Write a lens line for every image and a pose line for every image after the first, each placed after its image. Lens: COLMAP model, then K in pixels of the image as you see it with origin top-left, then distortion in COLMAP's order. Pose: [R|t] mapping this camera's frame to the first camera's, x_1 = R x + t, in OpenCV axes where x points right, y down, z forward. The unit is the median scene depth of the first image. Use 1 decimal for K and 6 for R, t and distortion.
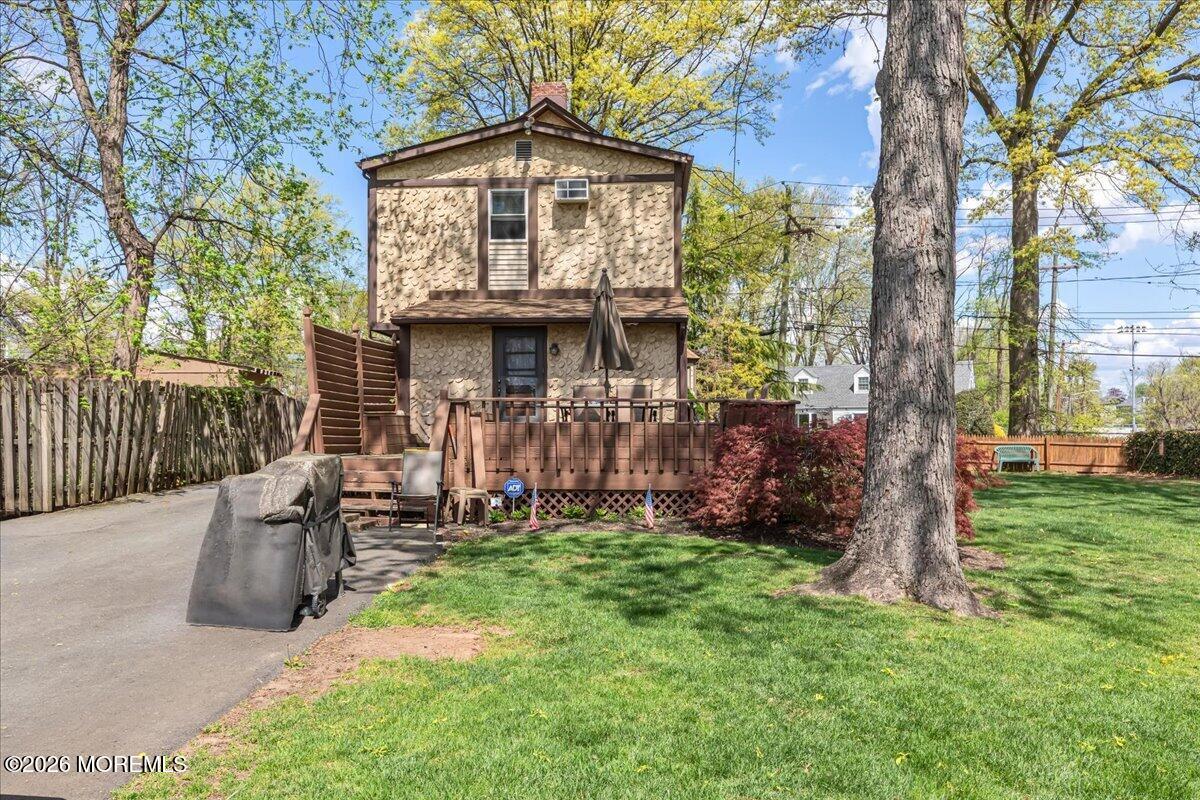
lens RADIAL K [[902.2, 0, 613.0], [0, 902.2, 418.1], [0, 0, 1]] dist [0.024533, -0.009582]
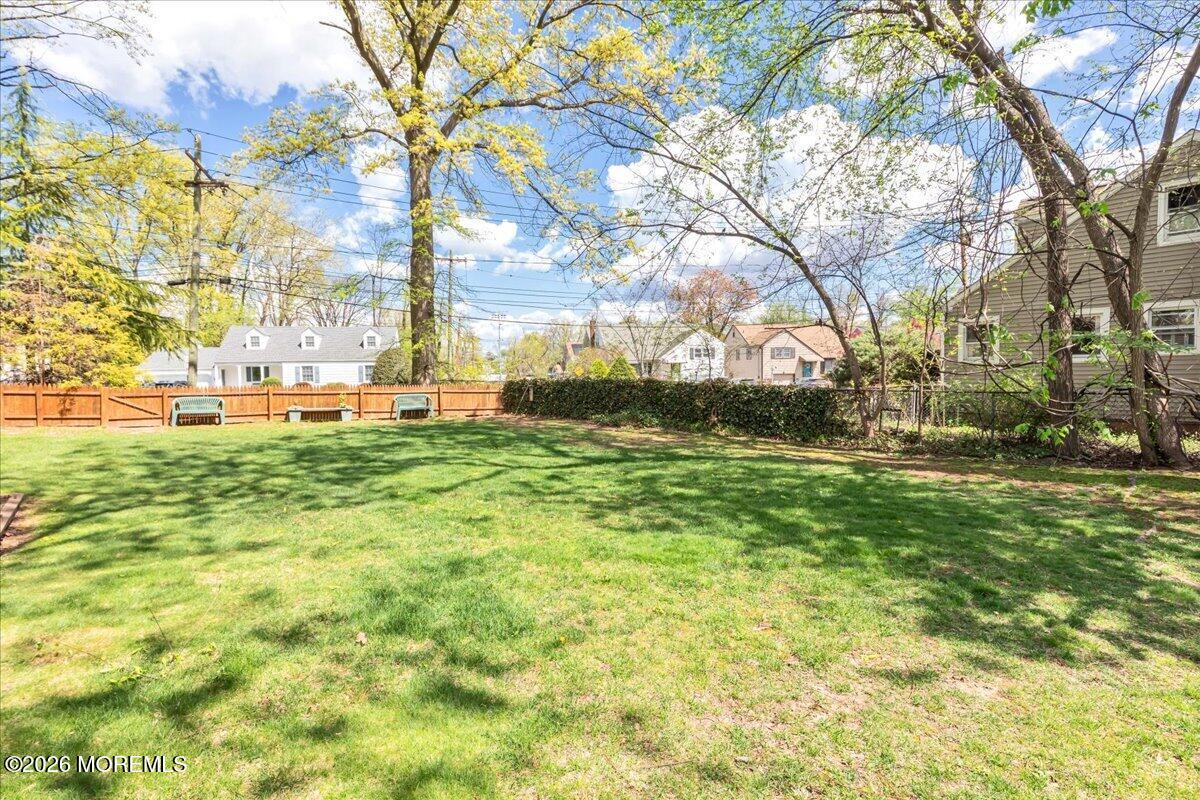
lens RADIAL K [[548.3, 0, 602.2], [0, 548.3, 399.3], [0, 0, 1]] dist [0.004032, -0.001627]
pose [[0.759766, -0.041134, 0.648894, 0.278246], [0.005715, 0.998381, 0.056597, 0.000948], [-0.650171, -0.039292, 0.758771, 0.521336]]
